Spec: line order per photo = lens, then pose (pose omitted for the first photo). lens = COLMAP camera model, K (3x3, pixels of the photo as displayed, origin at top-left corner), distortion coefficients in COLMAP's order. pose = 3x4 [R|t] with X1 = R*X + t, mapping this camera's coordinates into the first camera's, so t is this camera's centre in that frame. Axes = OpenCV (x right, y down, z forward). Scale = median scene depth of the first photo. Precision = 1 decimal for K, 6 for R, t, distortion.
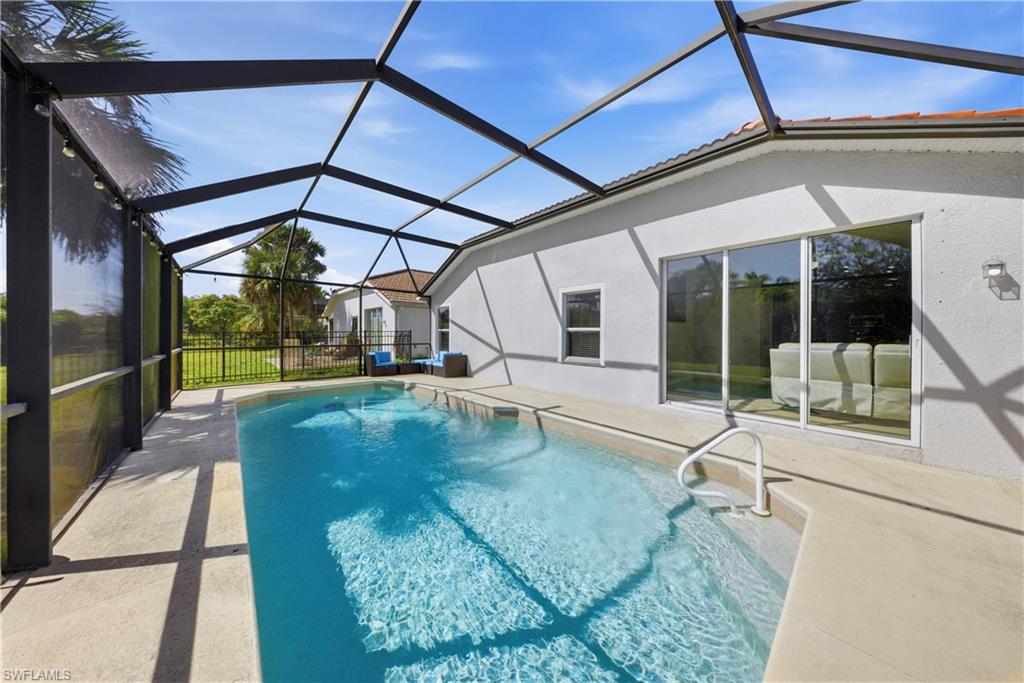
lens RADIAL K [[310.4, 0, 520.3], [0, 310.4, 337.7], [0, 0, 1]] dist [-0.000770, -0.000065]
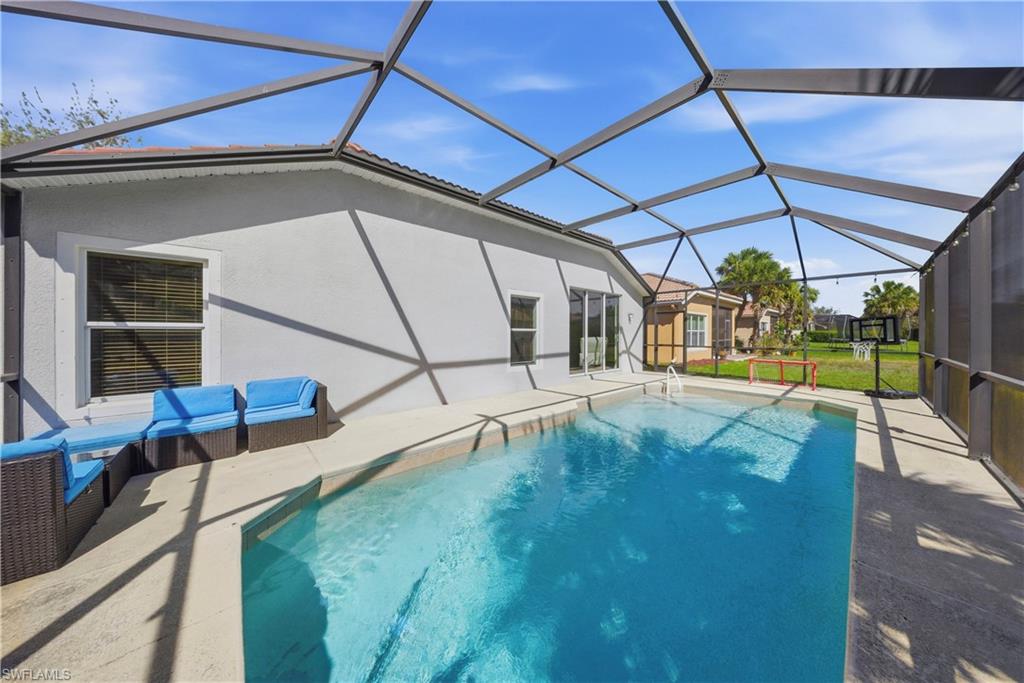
lens RADIAL K [[310.4, 0, 521.0], [0, 310.4, 334.9], [0, 0, 1]] dist [-0.000770, -0.000065]
pose [[0.002130, -0.008971, 0.999957, -0.846361], [0.016051, 0.999831, 0.008935, -0.017314], [-0.999869, 0.016031, 0.002273, 0.921113]]
